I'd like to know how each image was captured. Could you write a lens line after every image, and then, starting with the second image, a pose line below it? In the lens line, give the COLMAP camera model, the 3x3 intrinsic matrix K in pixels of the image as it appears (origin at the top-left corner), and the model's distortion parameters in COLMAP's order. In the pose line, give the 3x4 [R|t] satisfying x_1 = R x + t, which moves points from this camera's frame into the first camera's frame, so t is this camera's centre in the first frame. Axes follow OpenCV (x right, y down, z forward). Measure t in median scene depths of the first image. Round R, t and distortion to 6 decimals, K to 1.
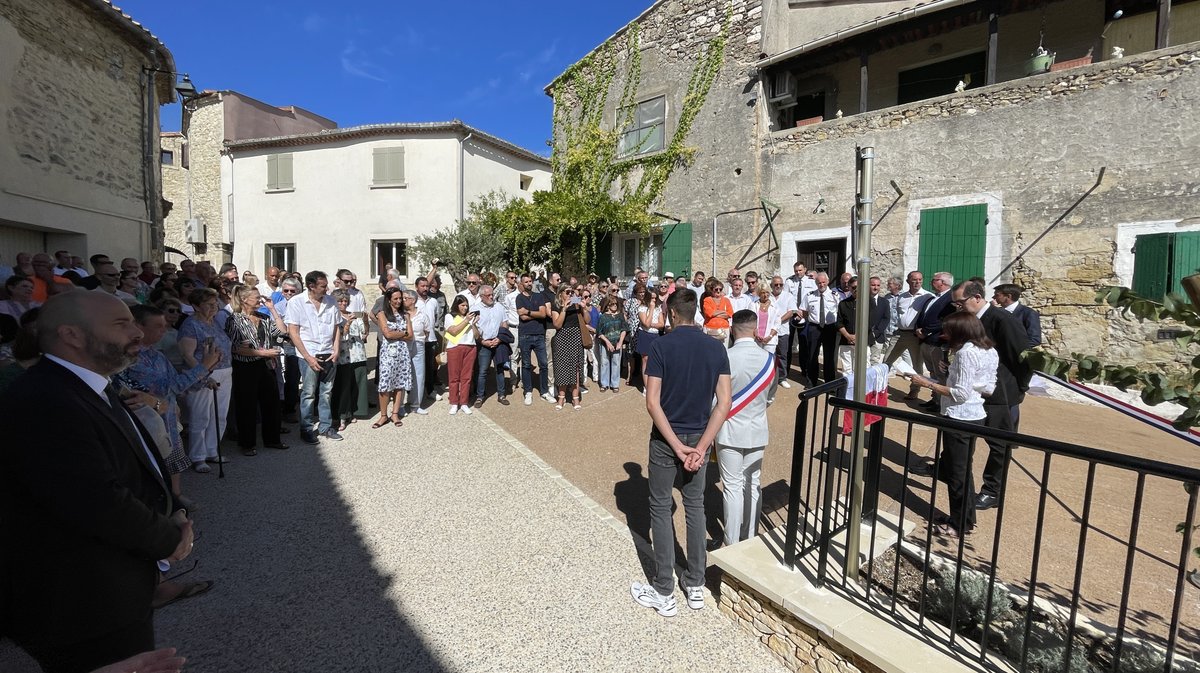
lens RADIAL K [[485.6, 0, 587.0], [0, 485.6, 336.2], [0, 0, 1]] dist [-0.000735, -0.001274]
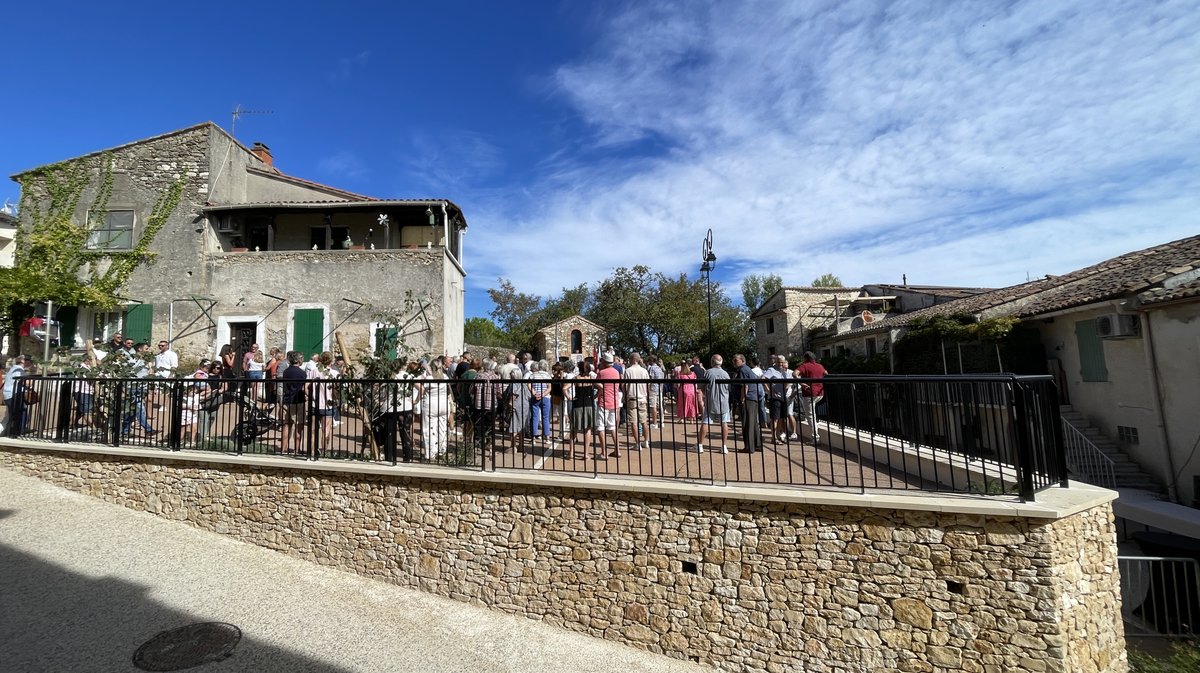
lens RADIAL K [[485.6, 0, 577.2], [0, 485.6, 343.9], [0, 0, 1]] dist [-0.000735, -0.001274]
pose [[0.762061, 0.026862, 0.646948, 0.337201], [0.063823, 0.991157, -0.116334, 0.155539], [-0.644352, 0.129944, 0.753608, -1.088847]]
